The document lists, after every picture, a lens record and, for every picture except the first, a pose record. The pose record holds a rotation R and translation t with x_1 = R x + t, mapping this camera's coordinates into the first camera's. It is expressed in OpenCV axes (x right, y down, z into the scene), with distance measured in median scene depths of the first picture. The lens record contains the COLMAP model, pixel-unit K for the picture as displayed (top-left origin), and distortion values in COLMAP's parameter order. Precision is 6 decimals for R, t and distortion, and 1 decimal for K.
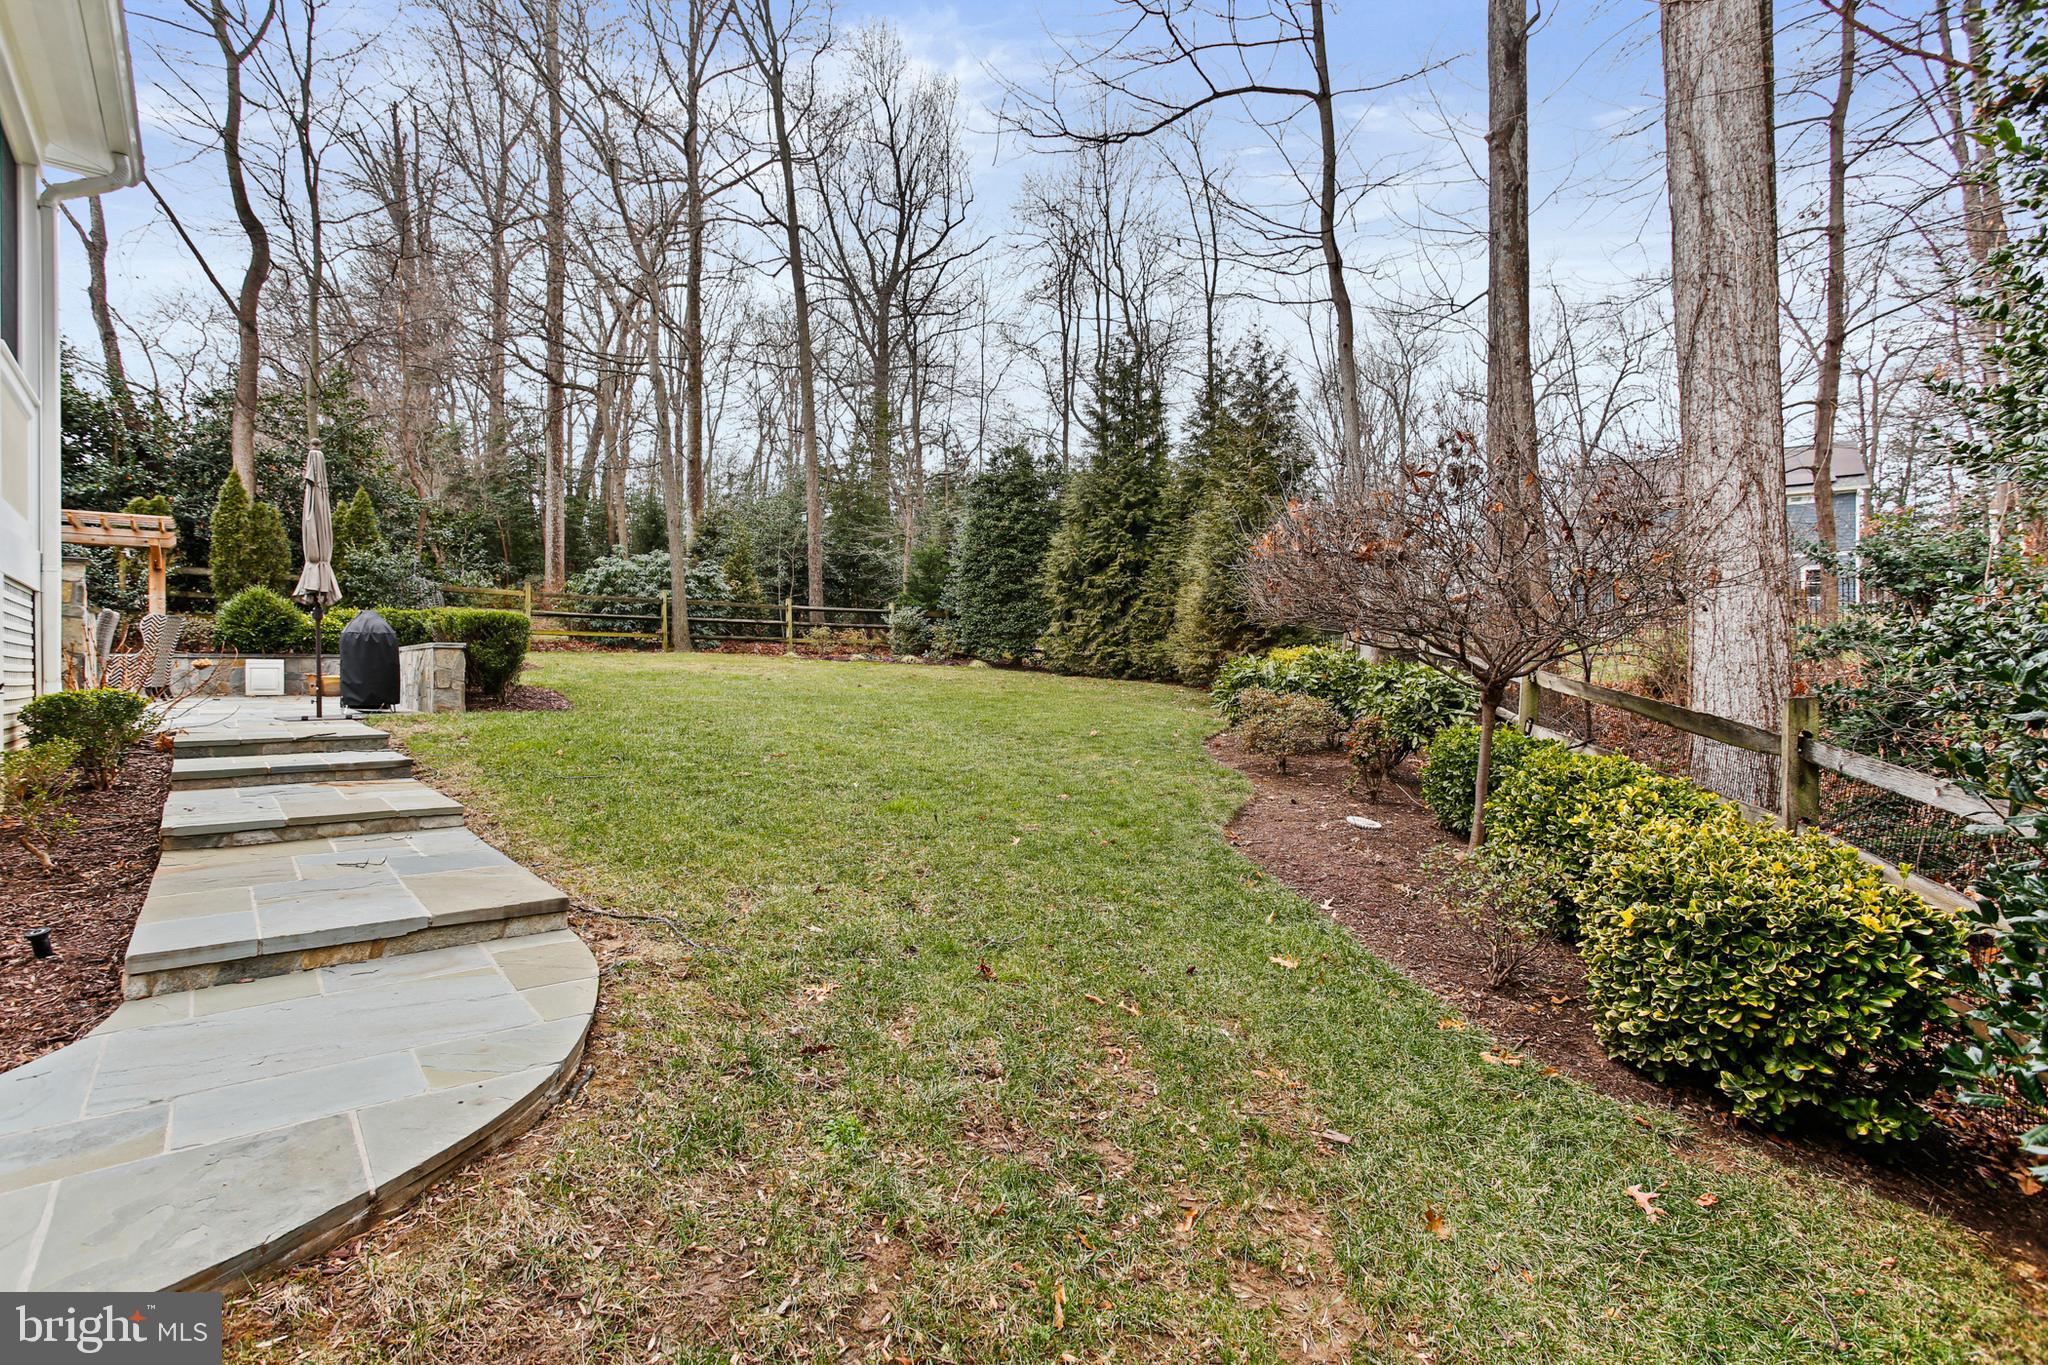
lens RADIAL K [[979.7, 0, 1027.3], [0, 979.7, 679.2], [0, 0, 1]] dist [0.002166, 0.000521]
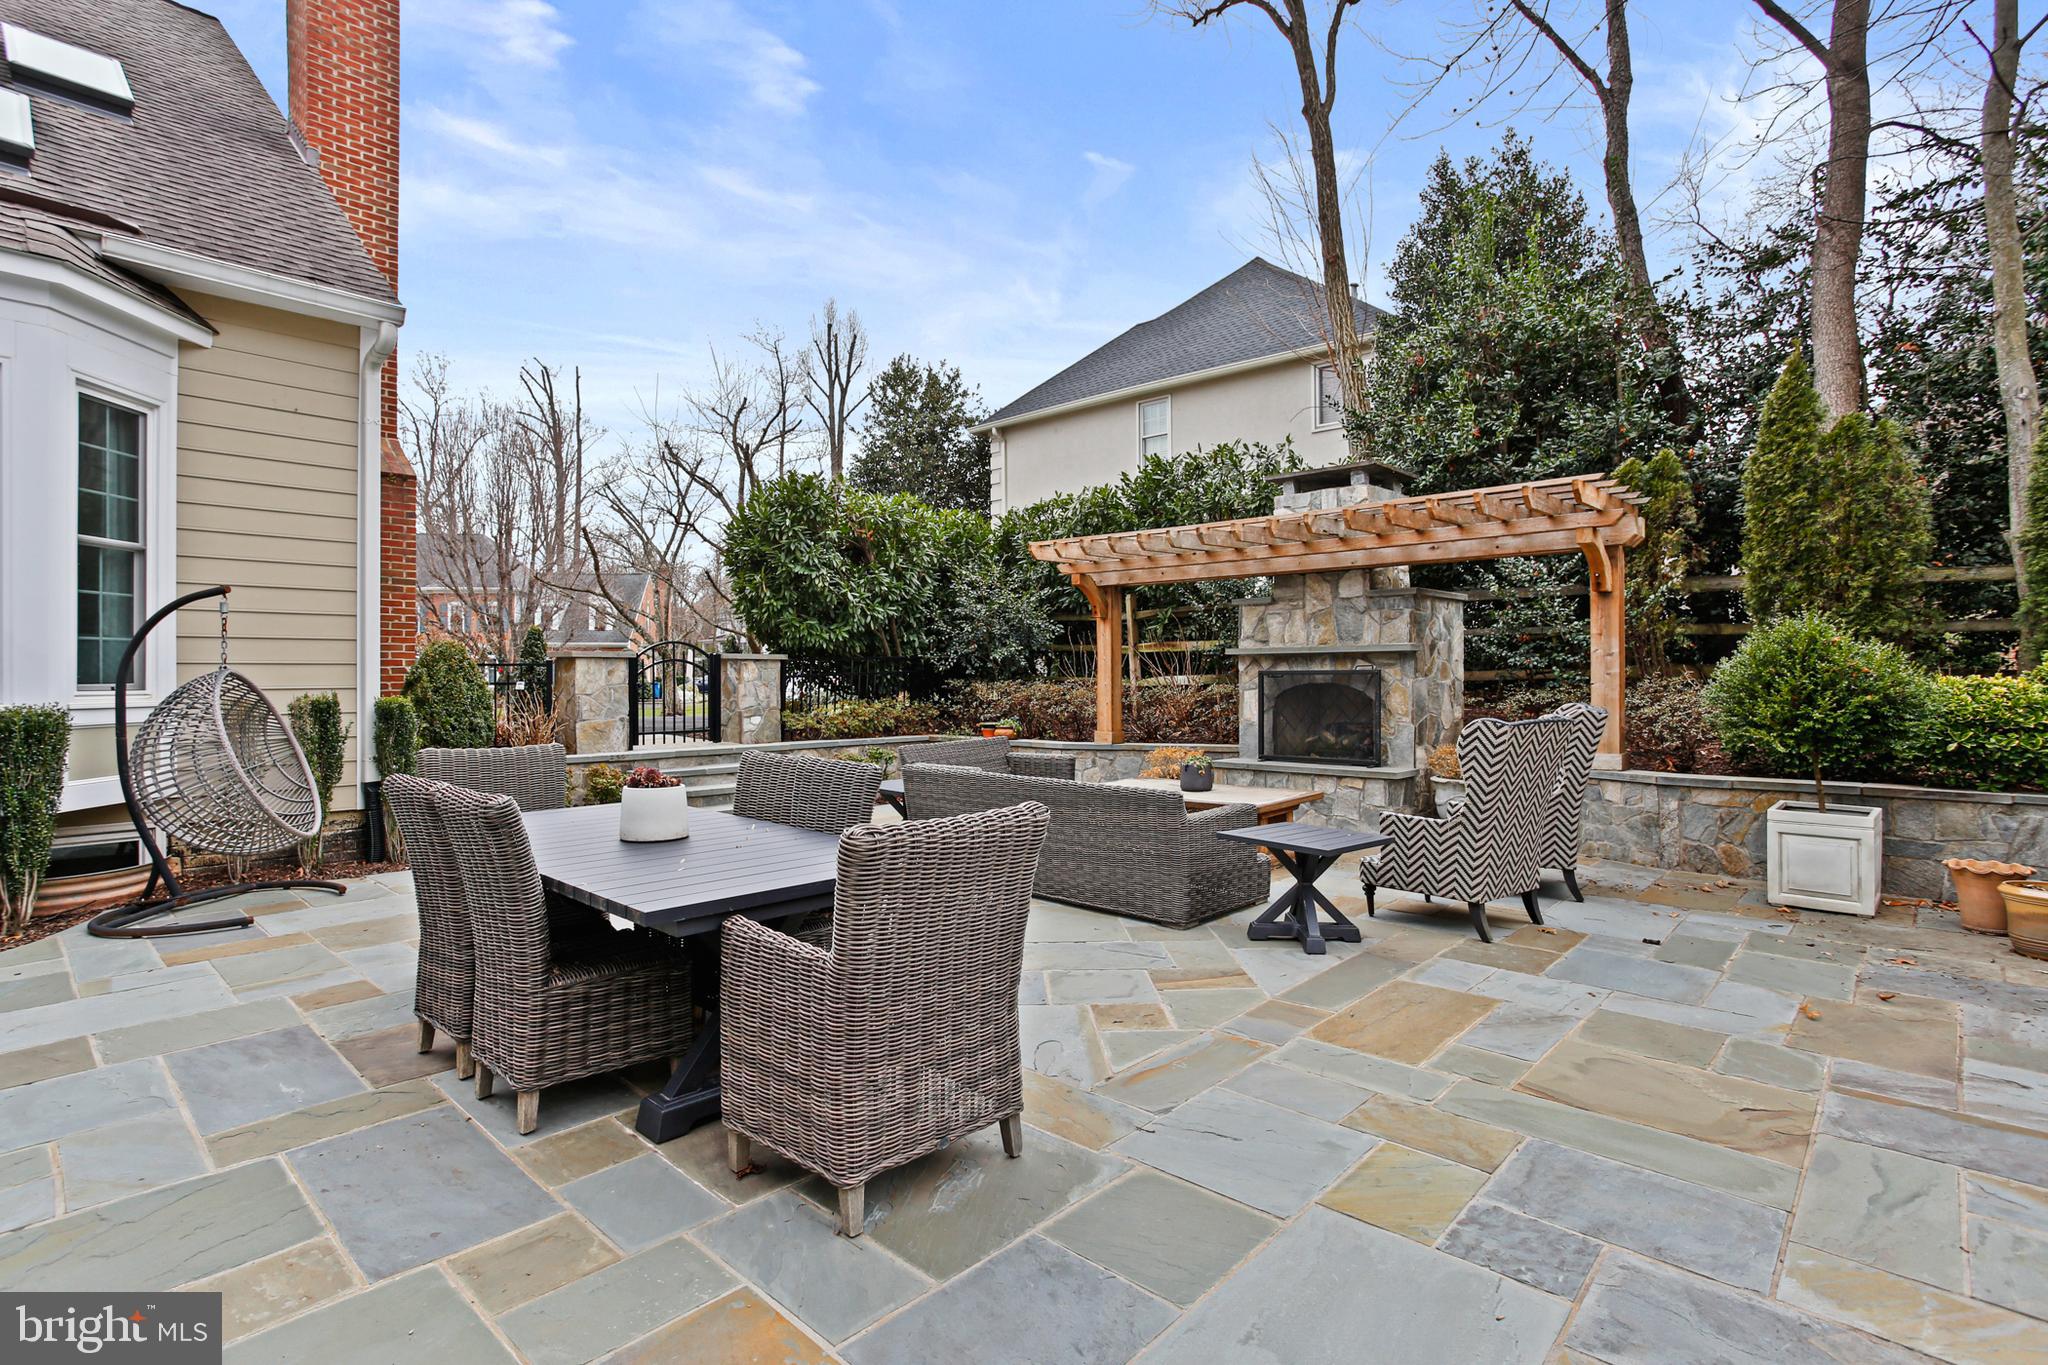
lens RADIAL K [[979.7, 0, 1026.2], [0, 979.7, 670.1], [0, 0, 1]] dist [0.002166, 0.000521]
pose [[0.139771, -0.000960, -0.990183, -0.423213], [0.010348, 0.999946, 0.000491, -0.072576], [0.990130, -0.010315, 0.139773, 0.612321]]
